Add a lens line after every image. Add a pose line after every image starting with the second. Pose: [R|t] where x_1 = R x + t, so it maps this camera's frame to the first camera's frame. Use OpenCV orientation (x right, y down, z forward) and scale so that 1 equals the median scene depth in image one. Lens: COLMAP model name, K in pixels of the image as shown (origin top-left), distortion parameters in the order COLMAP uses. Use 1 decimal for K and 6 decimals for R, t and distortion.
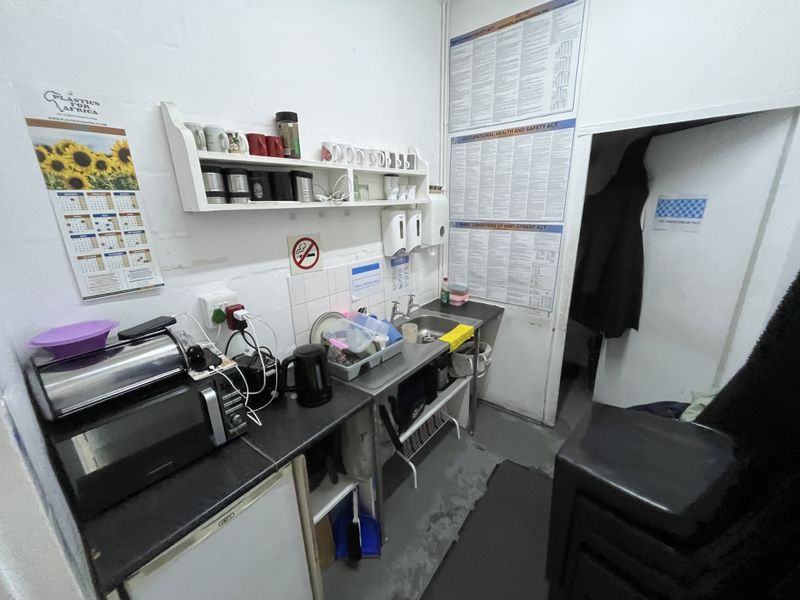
lens RADIAL K [[324.4, 0, 396.3], [0, 324.4, 301.1], [0, 0, 1]] dist [-0.005573, -0.000199]
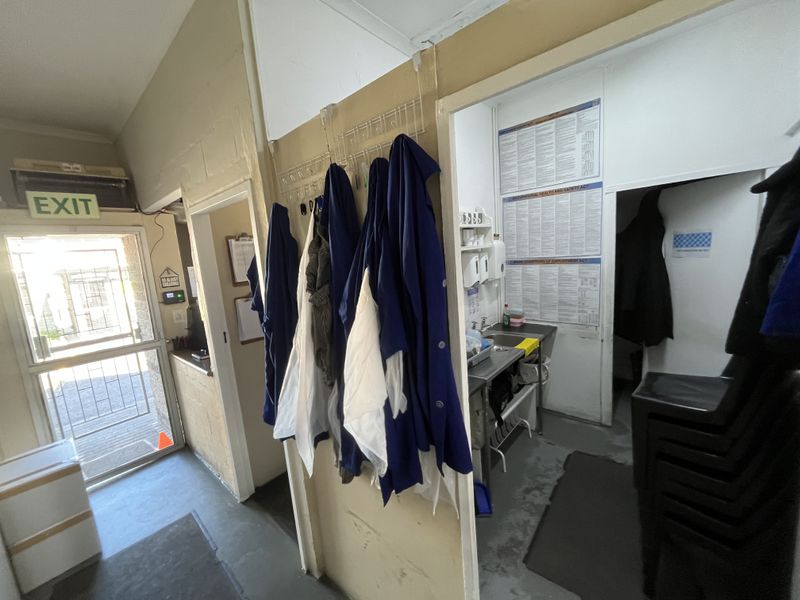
lens RADIAL K [[324.4, 0, 396.3], [0, 324.4, 301.1], [0, 0, 1]] dist [-0.005573, -0.000199]
pose [[0.997710, -0.044951, -0.050545, -0.236762], [0.037479, 0.989424, -0.140124, 0.085648], [0.056309, 0.137908, 0.988843, -0.295481]]
